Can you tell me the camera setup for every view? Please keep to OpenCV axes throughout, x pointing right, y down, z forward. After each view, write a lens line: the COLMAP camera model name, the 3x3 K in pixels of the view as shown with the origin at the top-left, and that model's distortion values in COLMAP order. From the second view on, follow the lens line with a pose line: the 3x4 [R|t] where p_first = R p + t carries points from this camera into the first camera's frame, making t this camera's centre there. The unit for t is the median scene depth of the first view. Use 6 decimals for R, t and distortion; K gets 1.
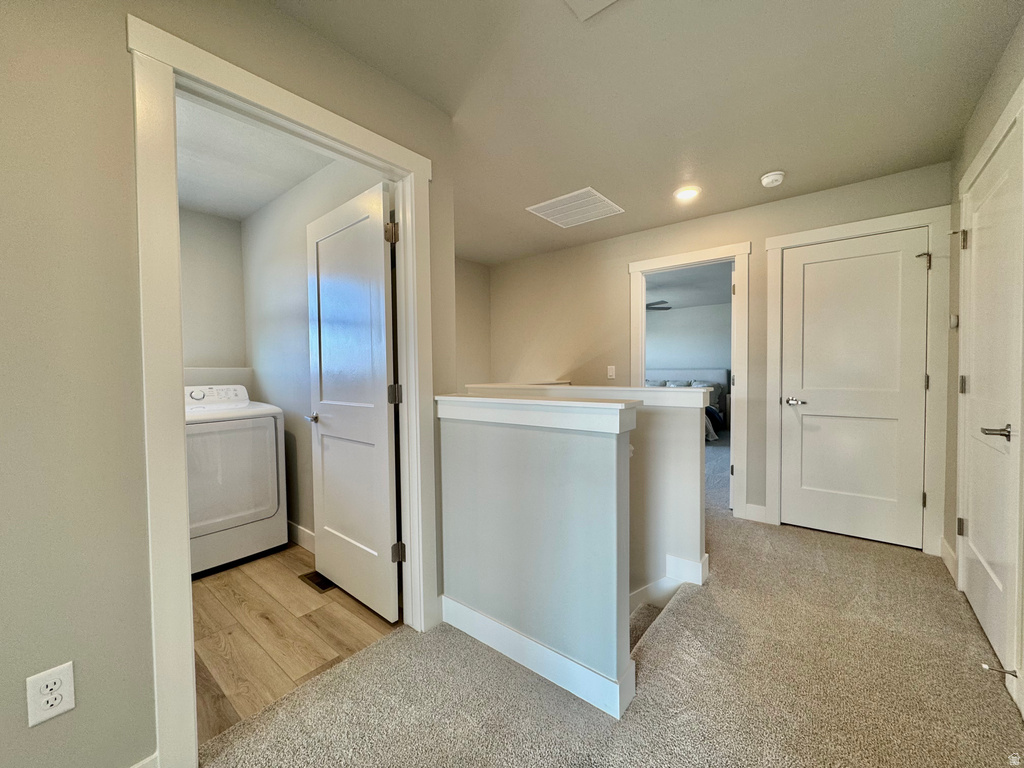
lens RADIAL K [[409.8, 0, 513.4], [0, 409.8, 382.2], [0, 0, 1]] dist [-0.001692, -0.000128]
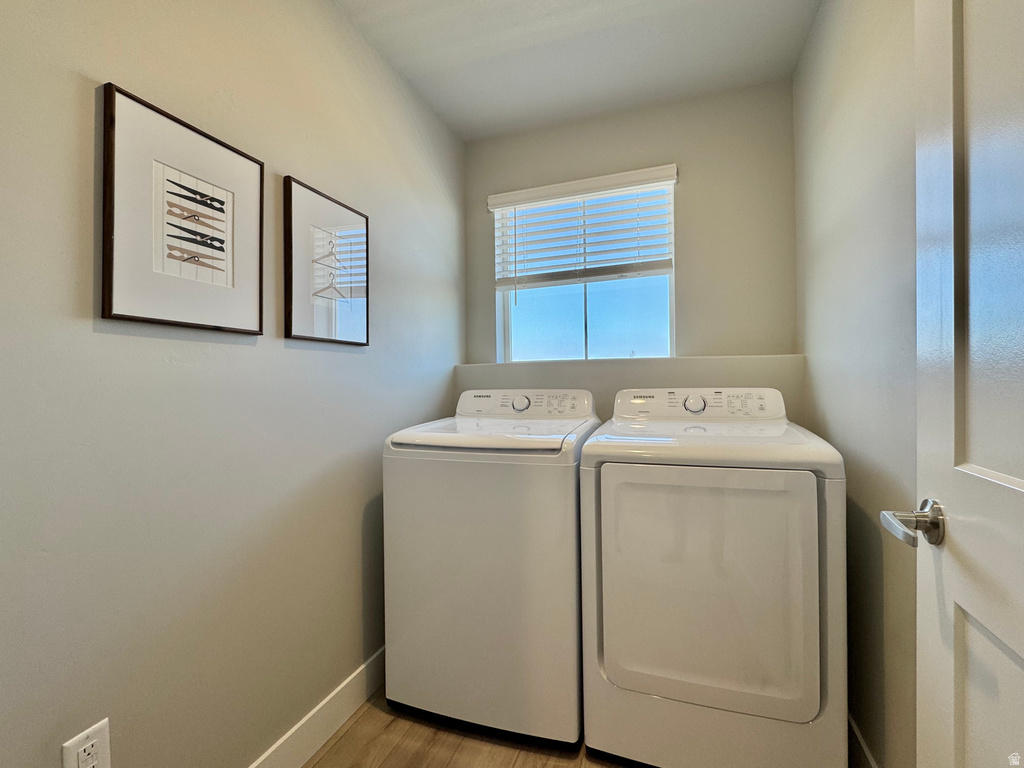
lens RADIAL K [[478.4, 0, 513.8], [0, 478.4, 371.2], [0, 0, 1]] dist [-0.001372, -0.000565]
pose [[0.352321, -0.000760, -0.935879, -0.250674], [-0.032710, 0.999379, -0.013125, 0.003703], [0.935307, 0.035236, 0.352077, 0.548538]]
